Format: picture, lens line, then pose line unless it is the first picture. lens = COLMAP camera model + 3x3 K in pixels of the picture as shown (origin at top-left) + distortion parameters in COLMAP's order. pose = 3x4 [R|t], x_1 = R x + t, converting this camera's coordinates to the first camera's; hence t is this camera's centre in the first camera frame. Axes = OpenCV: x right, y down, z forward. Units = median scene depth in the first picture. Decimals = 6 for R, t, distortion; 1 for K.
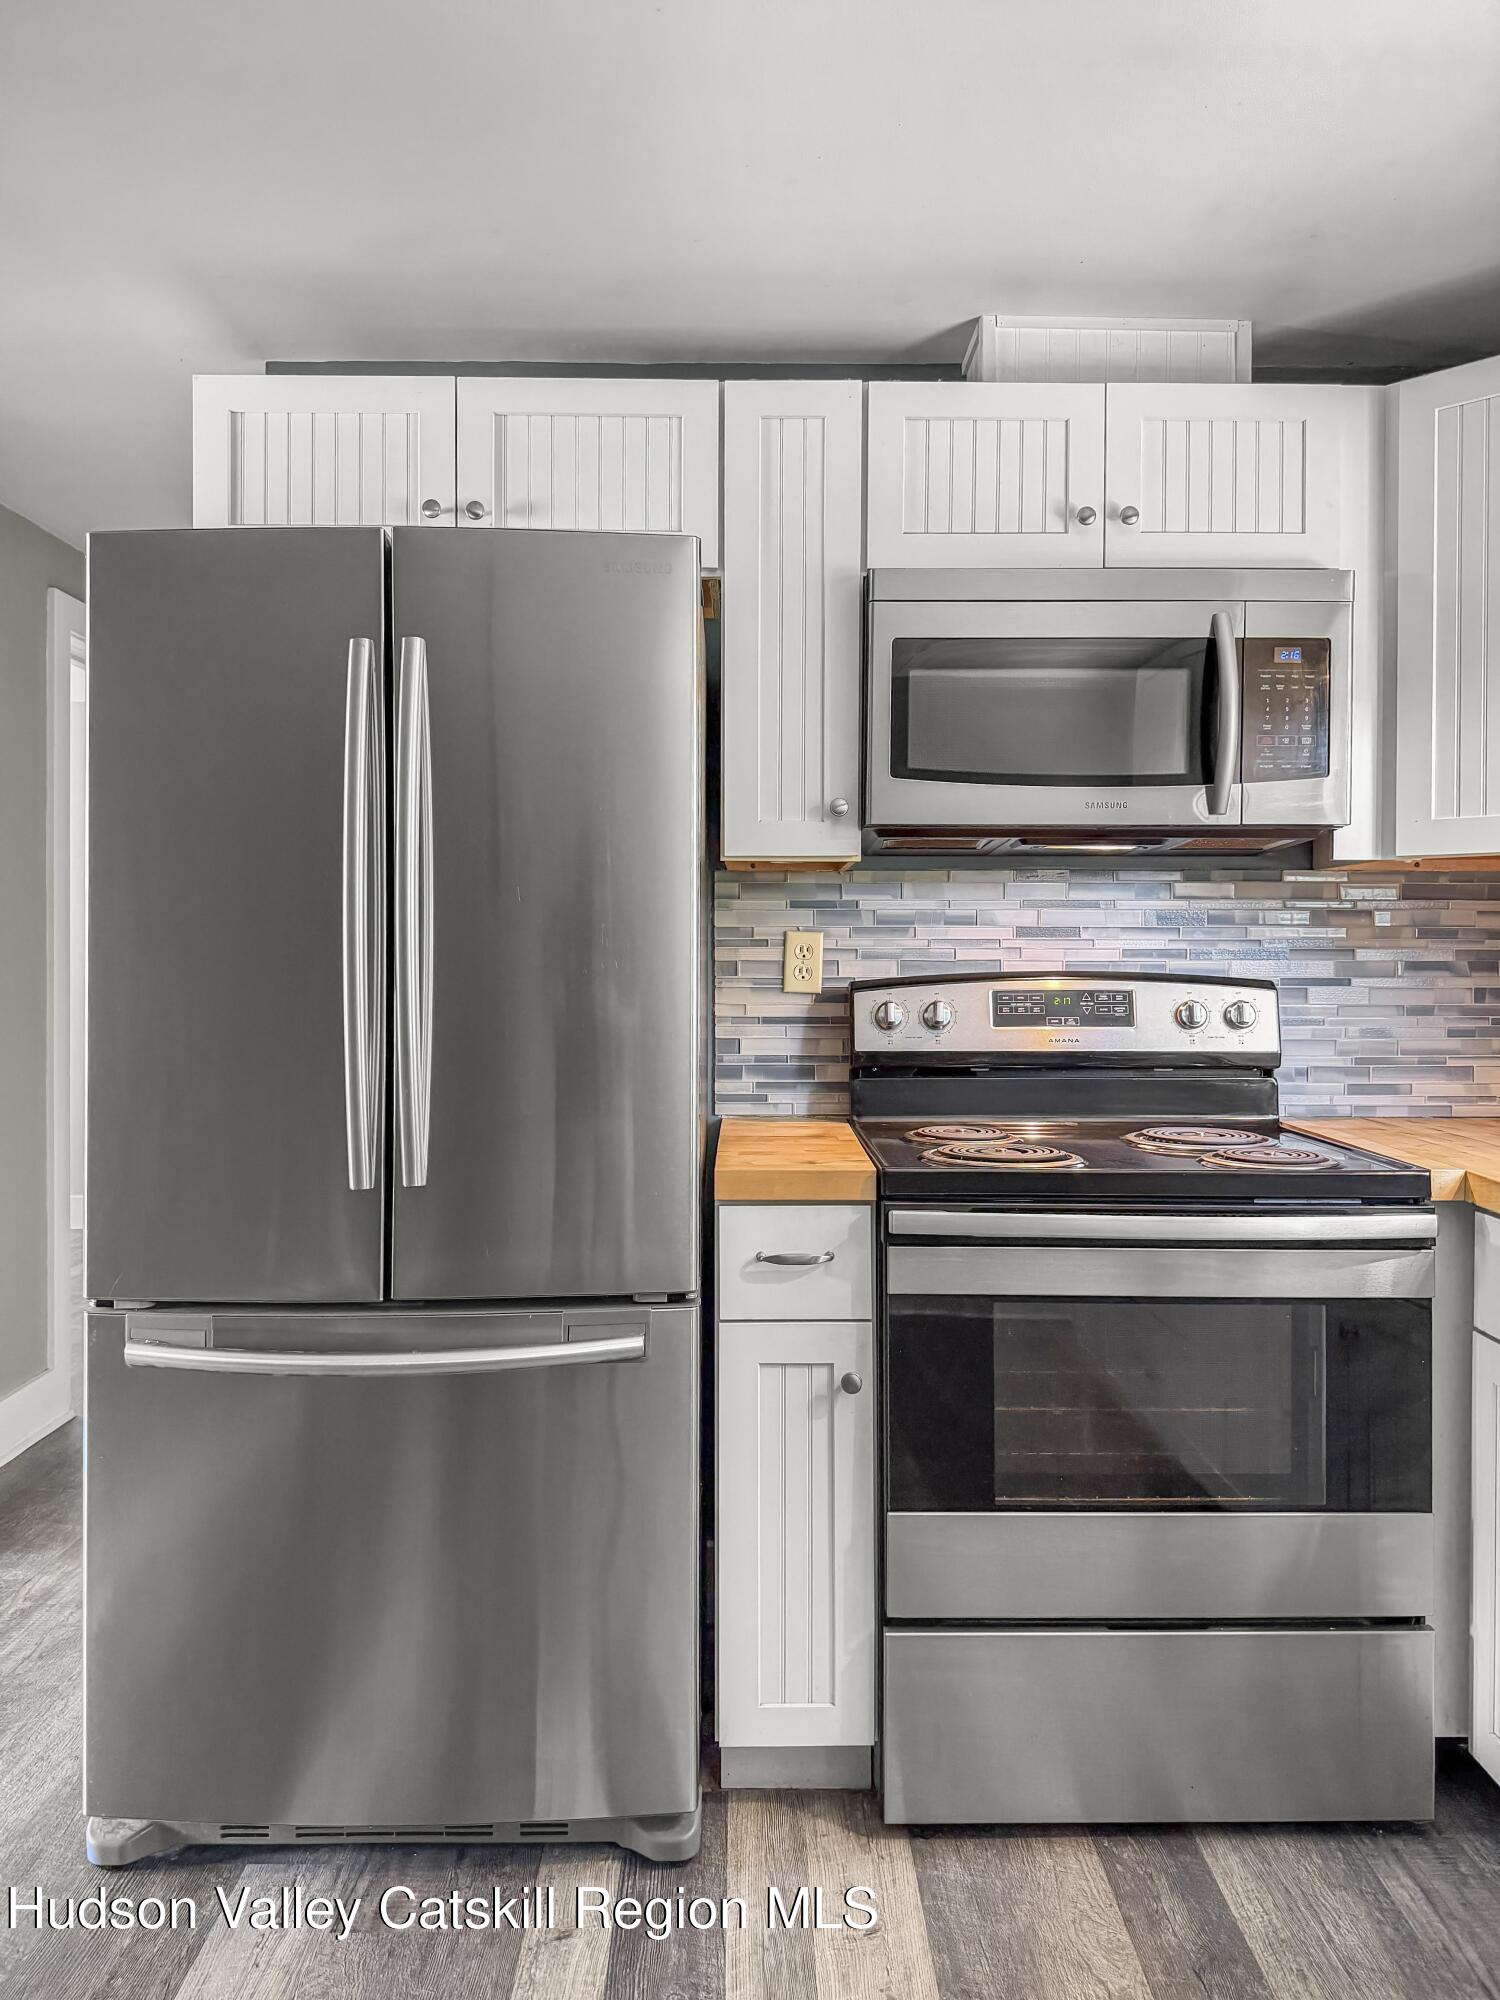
lens RADIAL K [[1440.2, 0, 751.6], [0, 1440.2, 981.5], [0, 0, 1]] dist [0.082478, -0.089801]
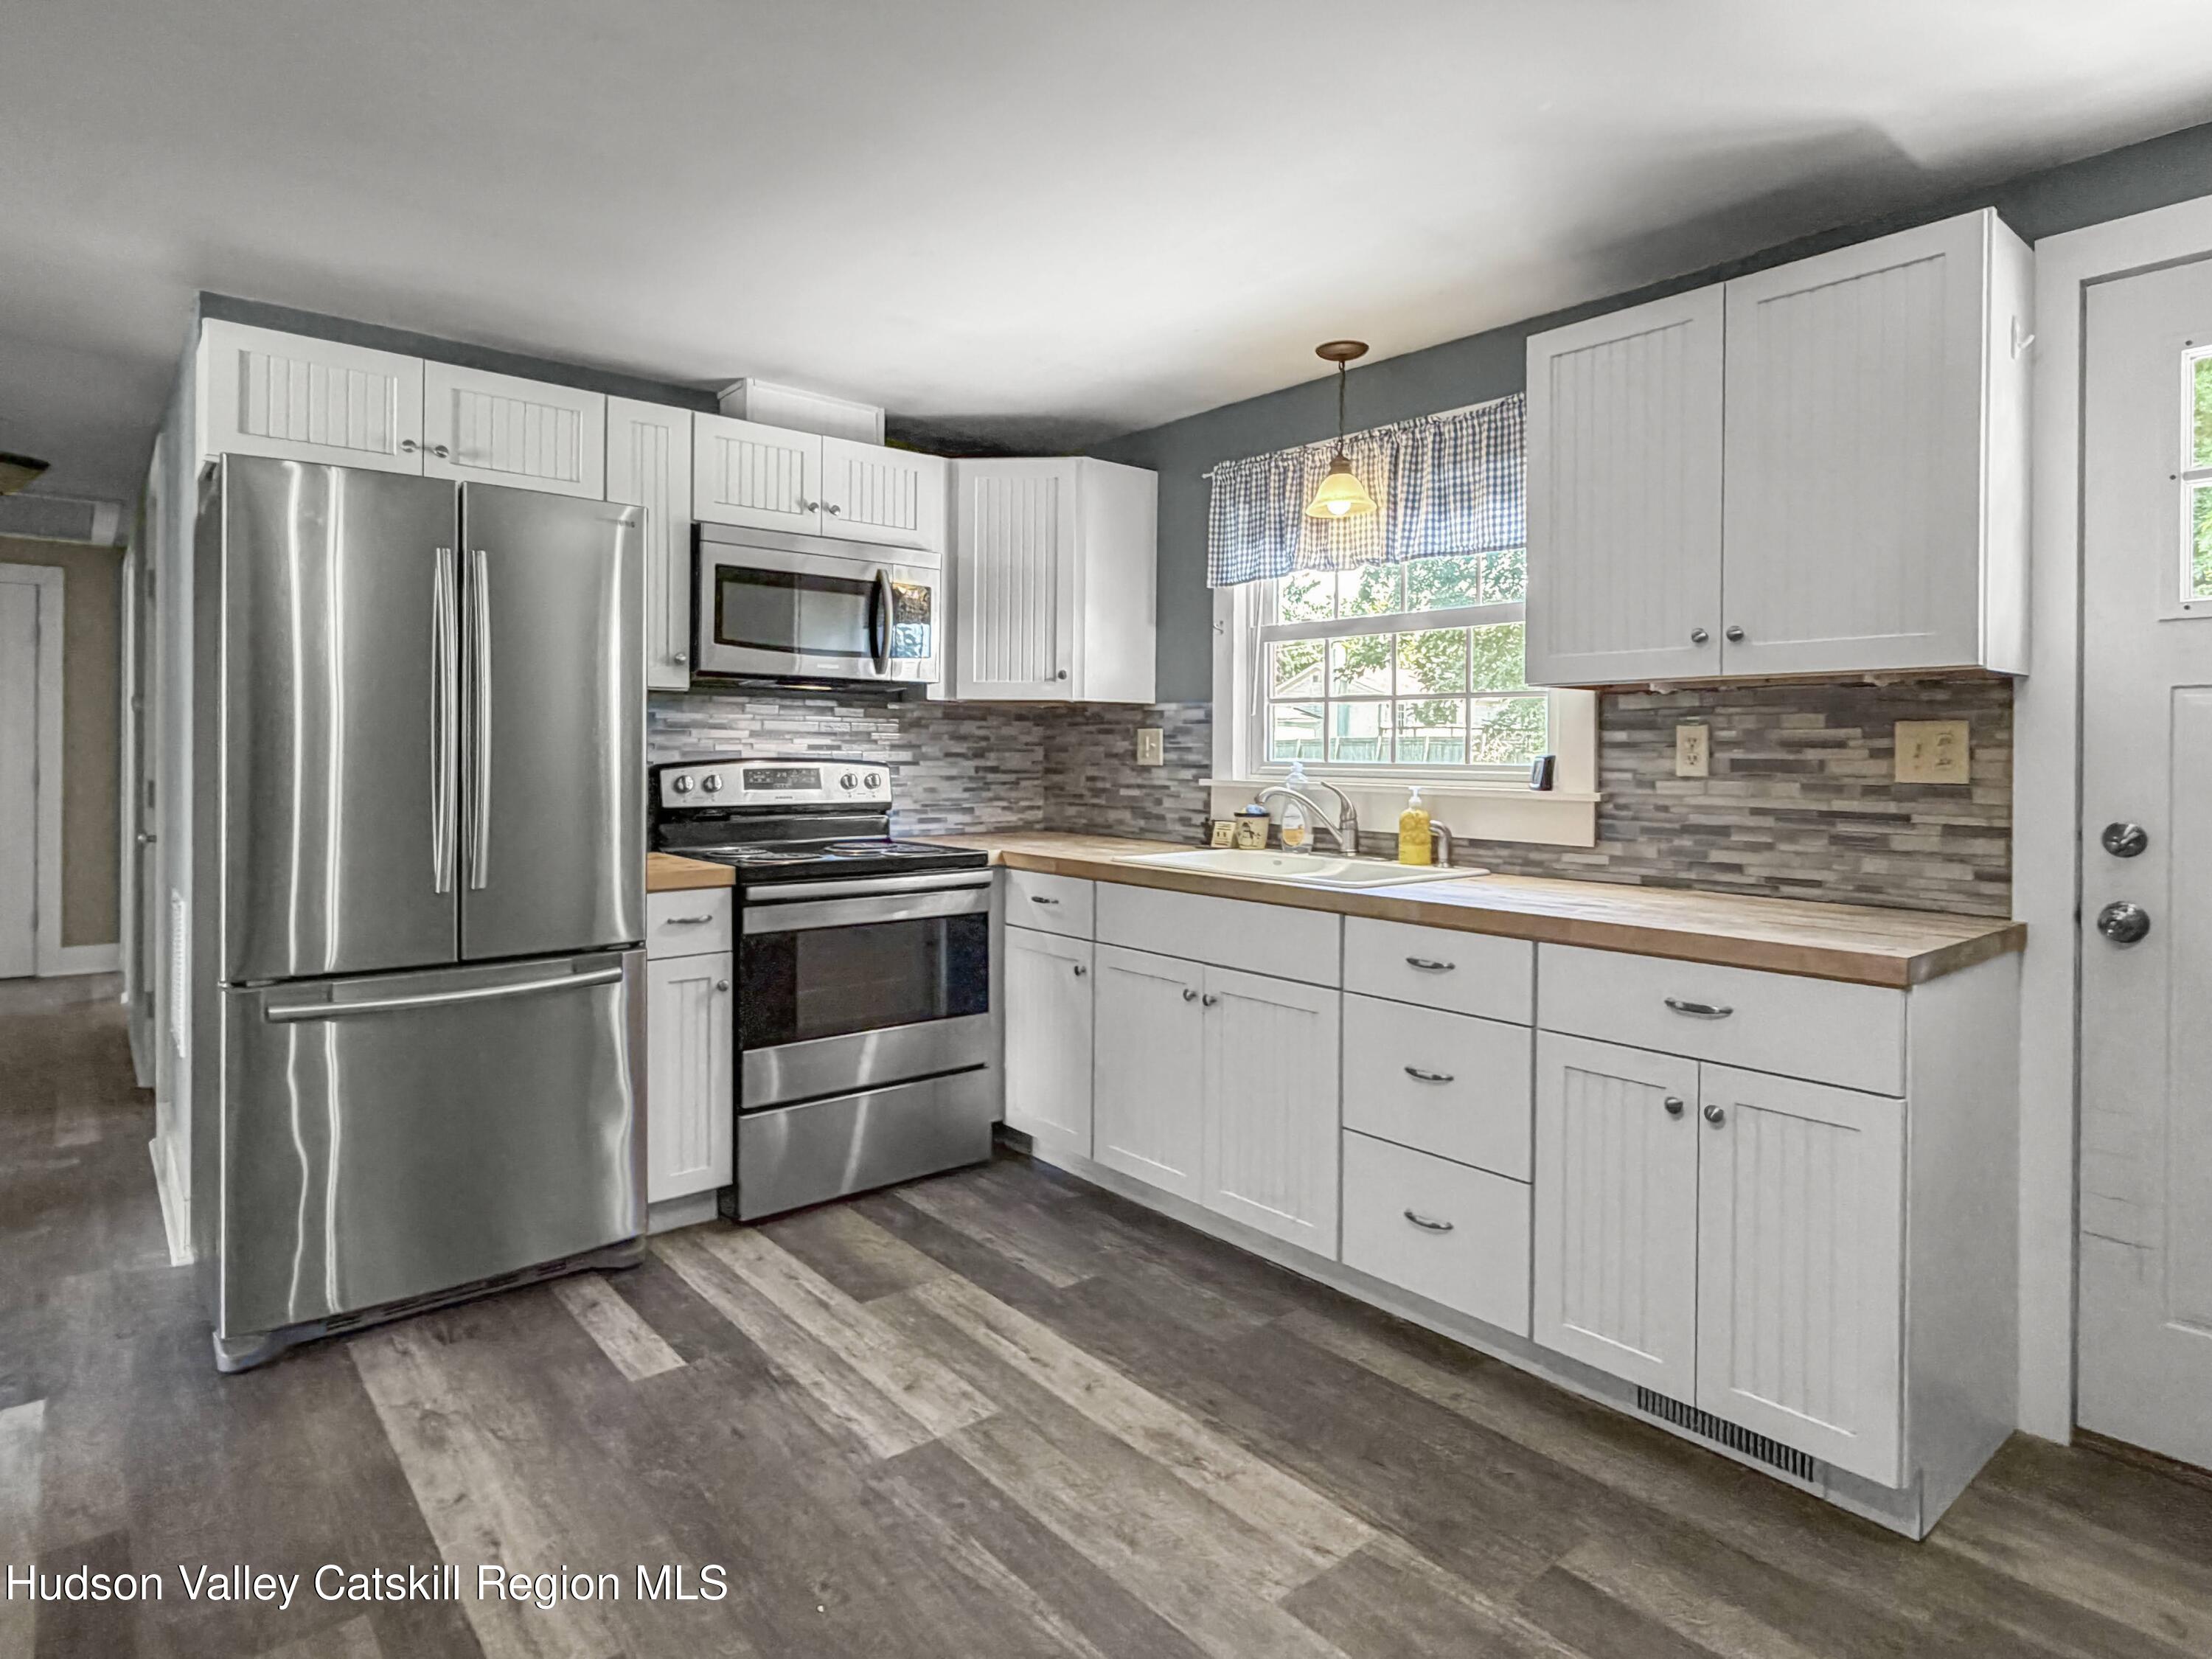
lens RADIAL K [[1220.9, 0, 1102.5], [0, 1220.9, 762.5], [0, 0, 1]] dist [0.000336, 0.000234]
pose [[0.771986, -0.002528, 0.635634, -0.457601], [0.007388, 0.999960, -0.004997, 0.010358], [-0.635597, 0.008554, 0.771974, -0.403424]]
